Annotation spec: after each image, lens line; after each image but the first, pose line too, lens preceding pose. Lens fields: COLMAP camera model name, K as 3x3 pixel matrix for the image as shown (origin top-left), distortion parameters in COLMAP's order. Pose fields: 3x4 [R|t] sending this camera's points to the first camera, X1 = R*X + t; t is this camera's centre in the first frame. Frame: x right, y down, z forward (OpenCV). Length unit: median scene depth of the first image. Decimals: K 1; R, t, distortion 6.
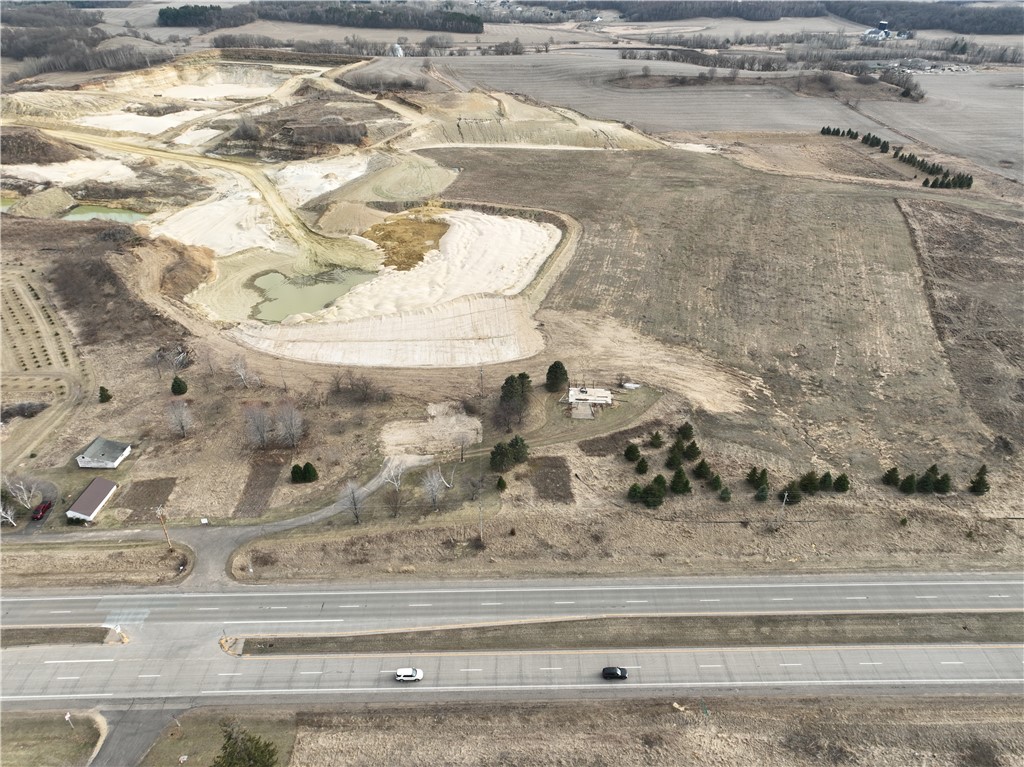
lens RADIAL K [[718.2, 0, 515.2], [0, 718.2, 386.3], [0, 0, 1]] dist [0.000496, 0.016678]
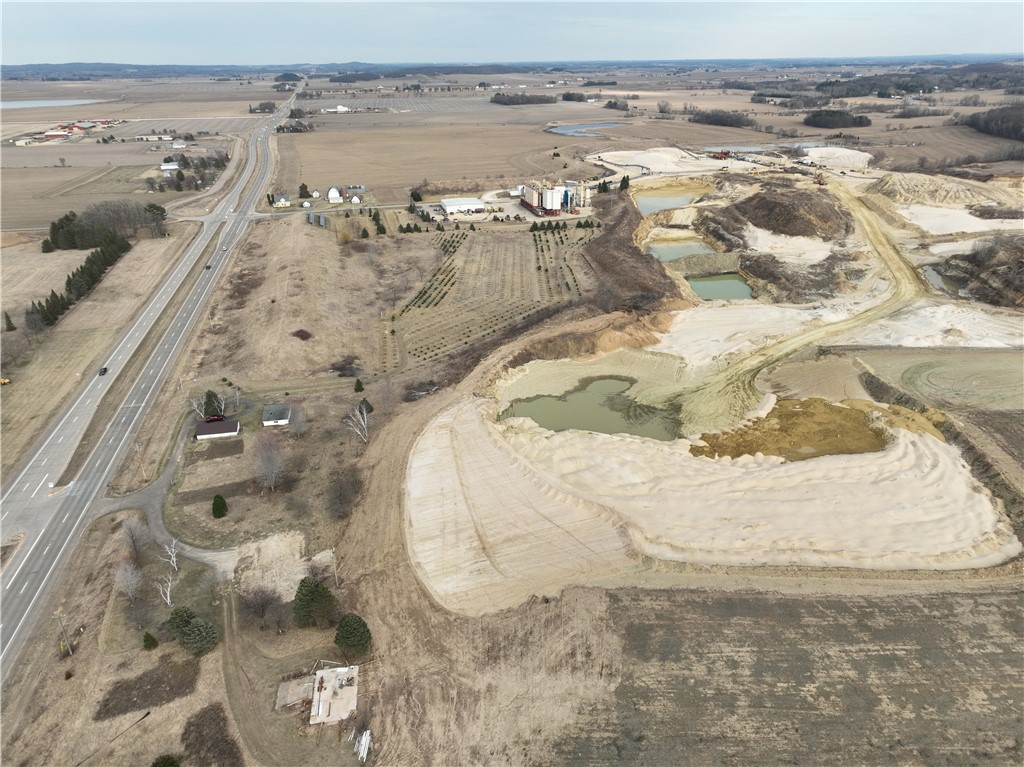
lens RADIAL K [[718.2, 0, 515.2], [0, 718.2, 386.3], [0, 0, 1]] dist [0.000496, 0.016678]
pose [[0.224121, 0.406282, -0.885836, 0.390415], [-0.488108, 0.833531, 0.258799, -0.299653], [0.843517, 0.374381, 0.385121, 0.525883]]
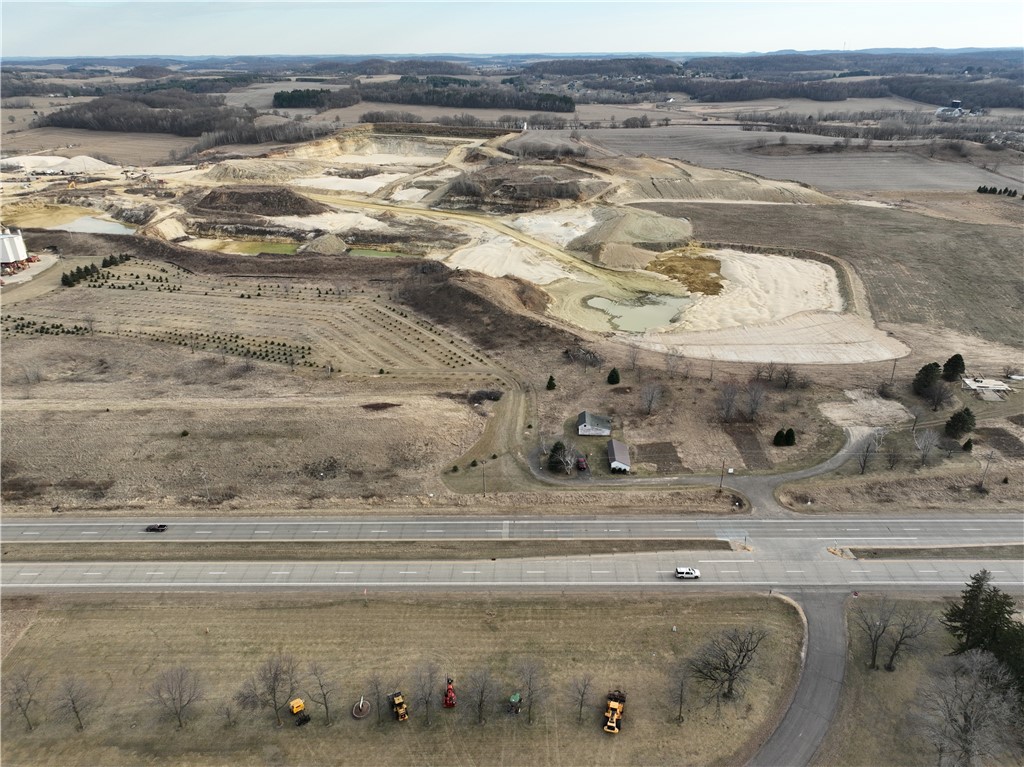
lens RADIAL K [[718.2, 0, 515.2], [0, 718.2, 386.3], [0, 0, 1]] dist [0.000496, 0.016678]
pose [[0.999635, 0.007870, -0.025825, -0.417971], [-0.010374, 0.995102, -0.098312, 0.092433], [0.024925, 0.098544, 0.994820, -0.118730]]
